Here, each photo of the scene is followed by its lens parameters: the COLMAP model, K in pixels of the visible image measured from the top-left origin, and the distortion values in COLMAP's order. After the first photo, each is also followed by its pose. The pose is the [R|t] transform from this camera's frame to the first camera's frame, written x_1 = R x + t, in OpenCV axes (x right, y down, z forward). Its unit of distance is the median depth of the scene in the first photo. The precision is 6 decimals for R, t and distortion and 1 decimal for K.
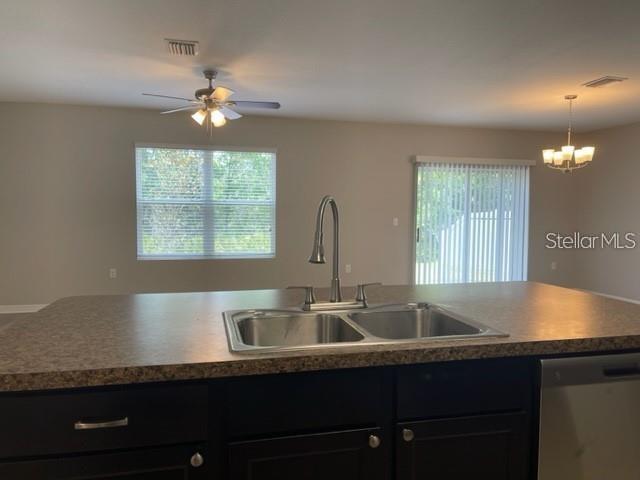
lens RADIAL K [[483.2, 0, 320.0], [0, 483.2, 240.0], [0, 0, 1]] dist [0.008856, 0.003040]
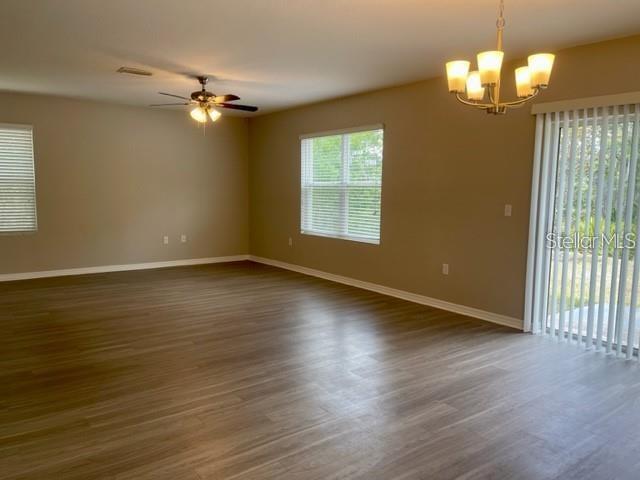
lens RADIAL K [[491.7, 0, 320.0], [0, 491.7, 240.0], [0, 0, 1]] dist [0.002090, -0.007562]
pose [[0.408848, 0.092869, -0.907865, 0.749456], [-0.064611, 0.995258, 0.072712, -0.034281], [0.910313, 0.028930, 0.412909, 0.546820]]
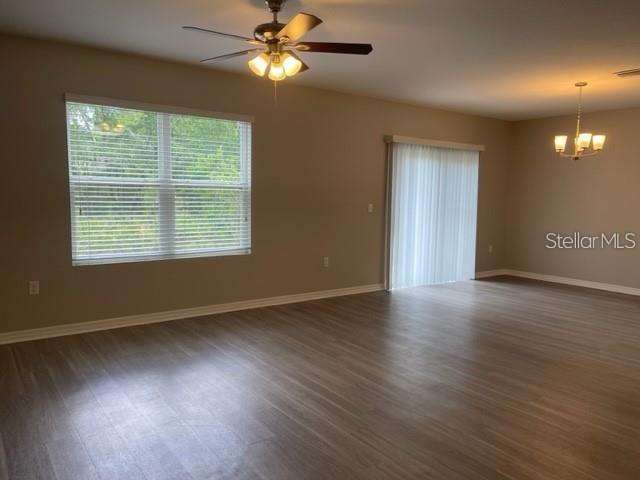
lens RADIAL K [[491.7, 0, 320.0], [0, 491.7, 240.0], [0, 0, 1]] dist [0.002090, -0.007562]
pose [[0.919111, -0.032398, 0.392665, -0.328015], [0.018471, 0.999061, 0.039194, -0.016974], [-0.393566, -0.028770, 0.918846, 0.215858]]
